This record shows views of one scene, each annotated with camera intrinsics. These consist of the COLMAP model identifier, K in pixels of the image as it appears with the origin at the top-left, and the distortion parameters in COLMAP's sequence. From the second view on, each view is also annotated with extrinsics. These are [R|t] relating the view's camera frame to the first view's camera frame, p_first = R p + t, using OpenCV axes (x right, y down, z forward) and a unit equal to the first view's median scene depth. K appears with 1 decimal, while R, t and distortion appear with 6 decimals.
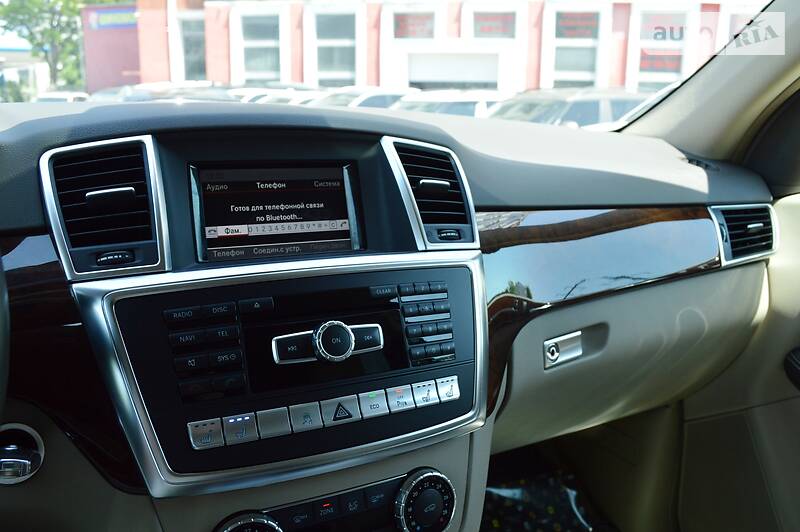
lens RADIAL K [[686.8, 0, 400.0], [0, 686.8, 266.0], [0, 0, 1]] dist [-0.070289, 0.004261]
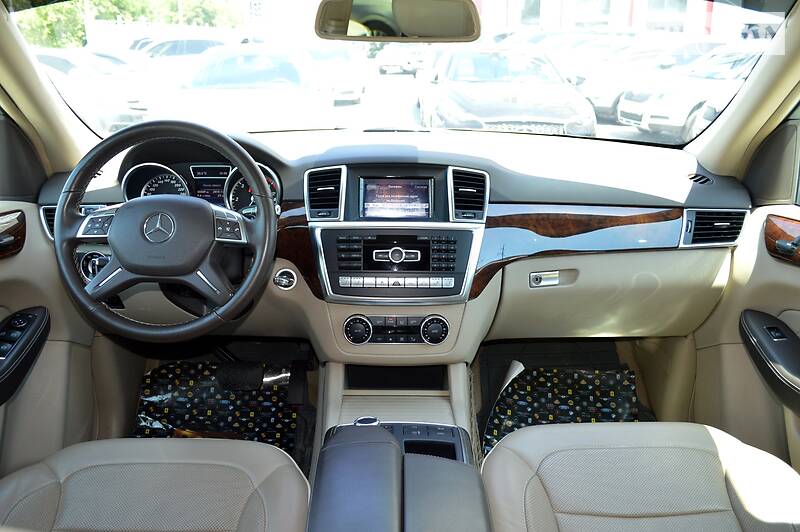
lens RADIAL K [[626.6, 0, 400.0], [0, 626.6, 266.0], [0, 0, 1]] dist [-0.058526, -0.001085]
pose [[0.884774, 0.140110, -0.444459, 0.883939], [-0.088383, 0.986874, 0.135157, -0.153880], [0.457562, -0.080301, 0.885544, -0.980387]]
